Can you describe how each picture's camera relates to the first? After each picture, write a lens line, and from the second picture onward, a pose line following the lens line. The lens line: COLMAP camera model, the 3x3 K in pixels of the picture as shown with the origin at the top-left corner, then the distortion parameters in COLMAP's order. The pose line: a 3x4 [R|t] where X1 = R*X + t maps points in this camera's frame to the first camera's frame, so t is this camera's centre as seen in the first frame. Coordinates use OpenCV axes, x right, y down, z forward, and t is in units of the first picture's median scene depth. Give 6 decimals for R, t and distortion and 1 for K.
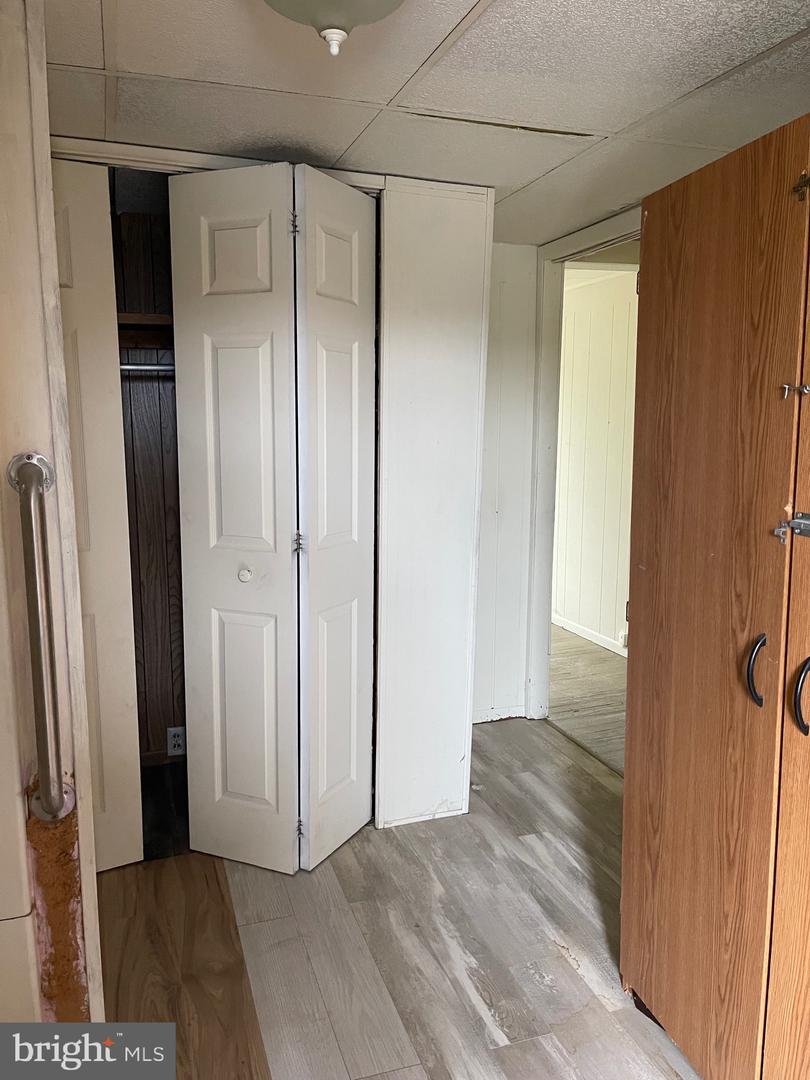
lens RADIAL K [[822.2, 0, 405.6], [0, 822.2, 542.7], [0, 0, 1]] dist [0.076976, -0.103146]
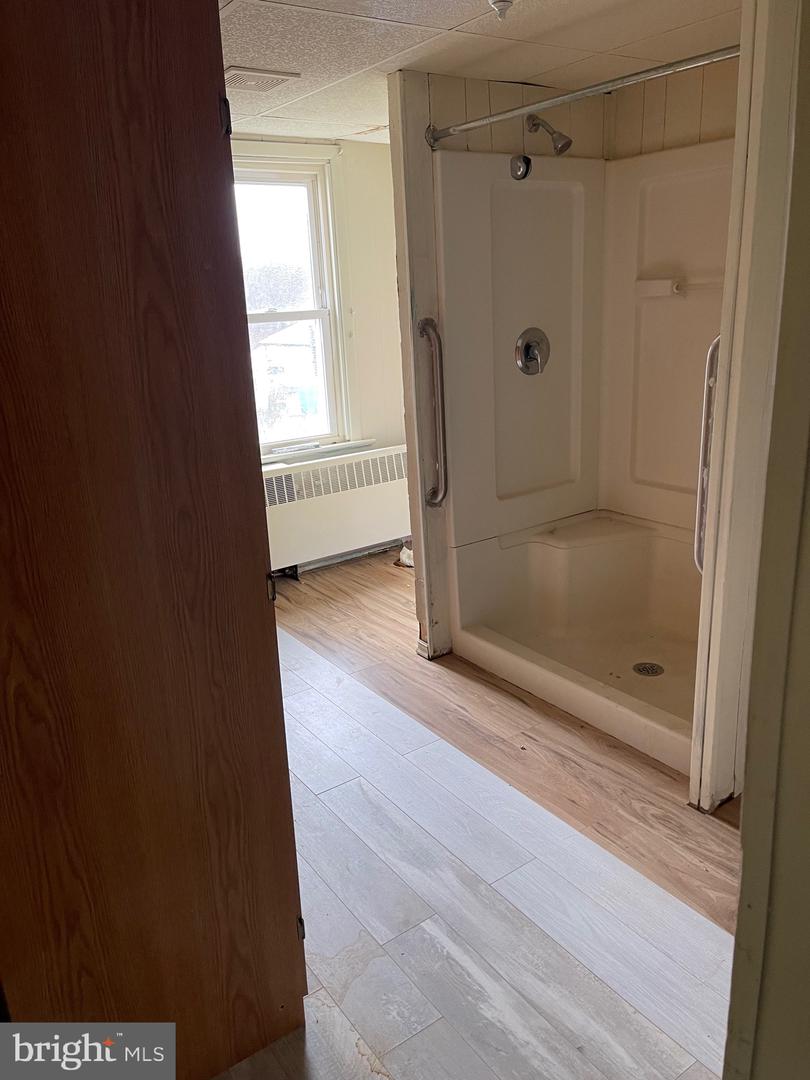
lens RADIAL K [[822.2, 0, 414.0], [0, 822.2, 567.6], [0, 0, 1]] dist [0.076976, -0.103146]
pose [[-0.961302, 0.129168, -0.243338, 0.298177], [0.003320, 0.888642, 0.458590, -0.253102], [0.275475, 0.440036, -0.854682, 1.533224]]
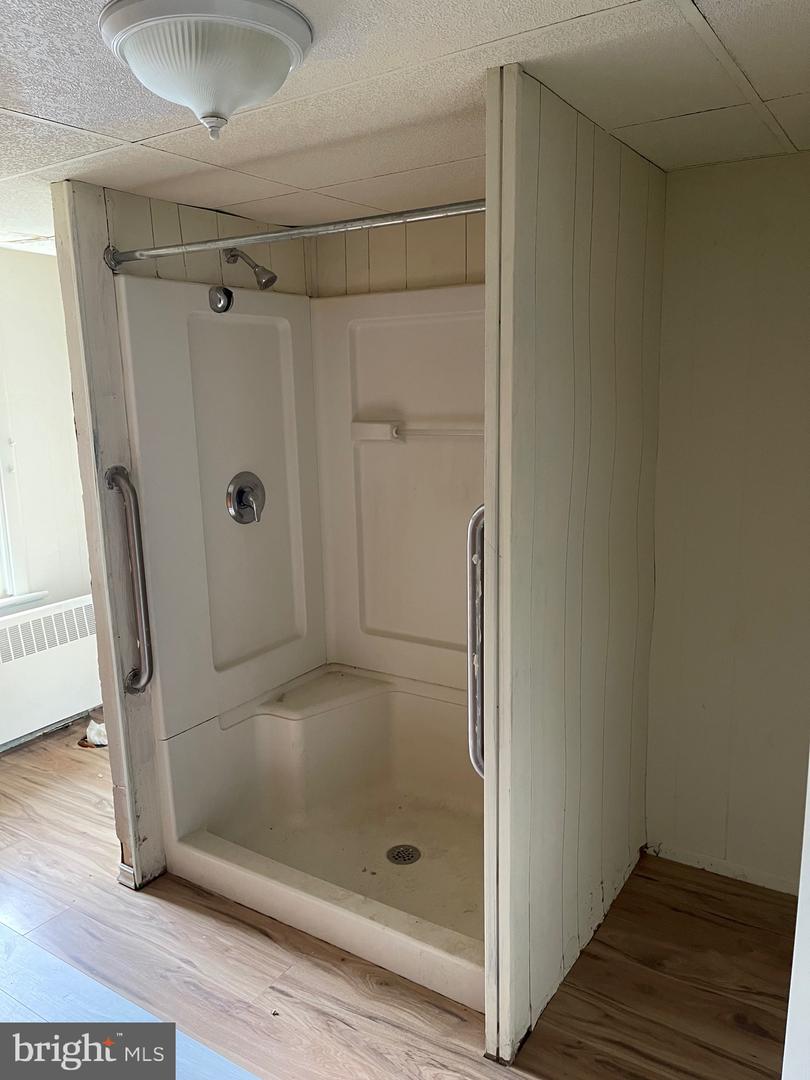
lens RADIAL K [[822.2, 0, 409.0], [0, 822.2, 544.2], [0, 0, 1]] dist [0.076976, -0.103146]
pose [[-0.798352, 0.129773, -0.588041, 0.251157], [-0.076982, 0.946498, 0.313394, -0.270317], [0.597250, 0.295467, -0.745649, 1.307956]]
